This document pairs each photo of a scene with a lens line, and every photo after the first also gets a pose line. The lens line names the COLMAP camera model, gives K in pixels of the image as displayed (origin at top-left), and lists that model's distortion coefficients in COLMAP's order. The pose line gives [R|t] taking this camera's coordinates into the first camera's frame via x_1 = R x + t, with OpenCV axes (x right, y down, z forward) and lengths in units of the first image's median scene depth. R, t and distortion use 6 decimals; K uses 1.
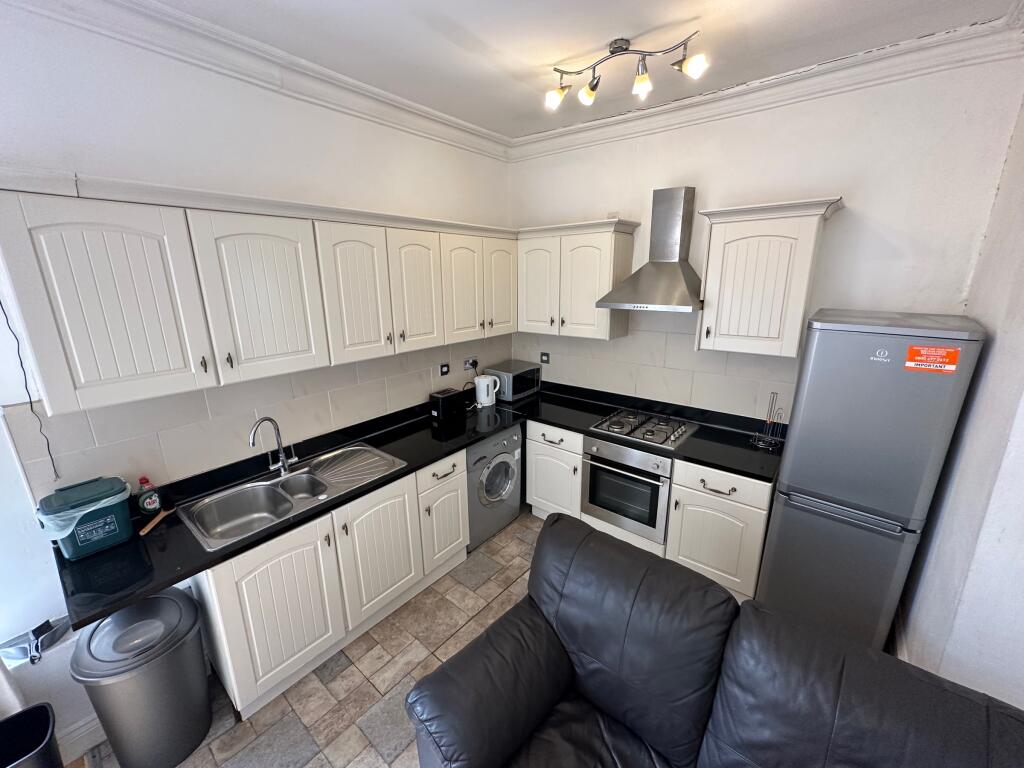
lens RADIAL K [[412.6, 0, 508.6], [0, 412.6, 383.0], [0, 0, 1]] dist [0.000671, 0.000098]
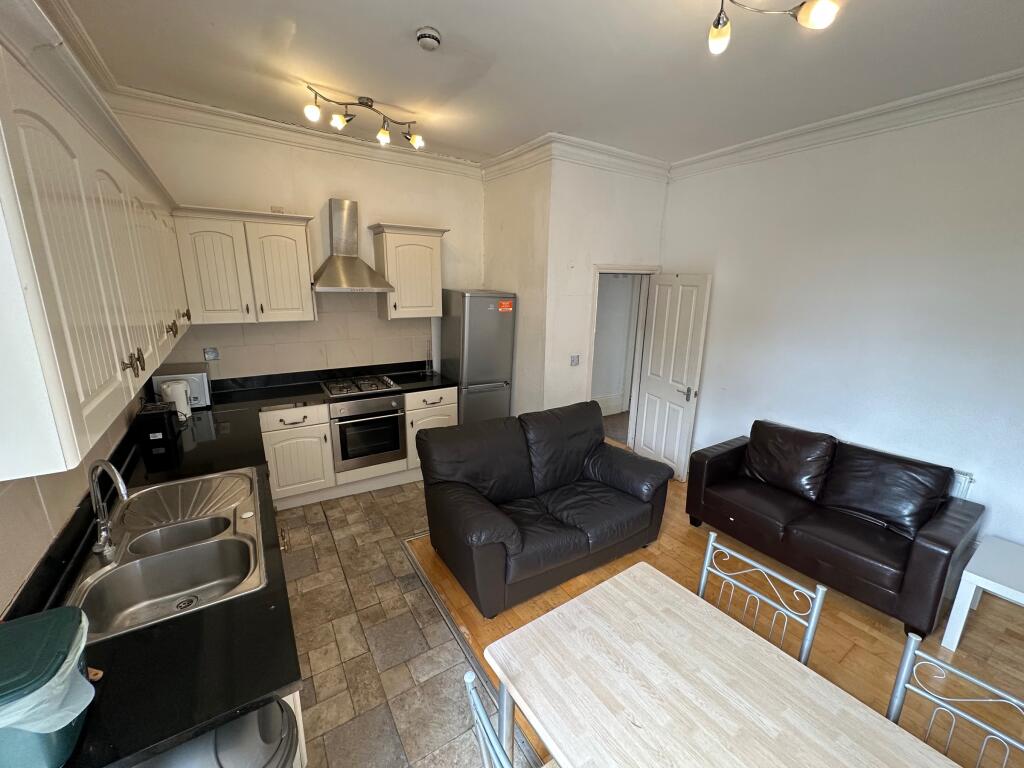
lens RADIAL K [[417.4, 0, 512.0], [0, 417.4, 384.0], [0, 0, 1]] dist [-0.001783, -0.000286]
pose [[0.295905, -0.215621, 0.930563, -0.836693], [0.216567, 0.963966, 0.154495, 0.005818], [-0.930344, 0.155813, 0.331938, 0.154367]]
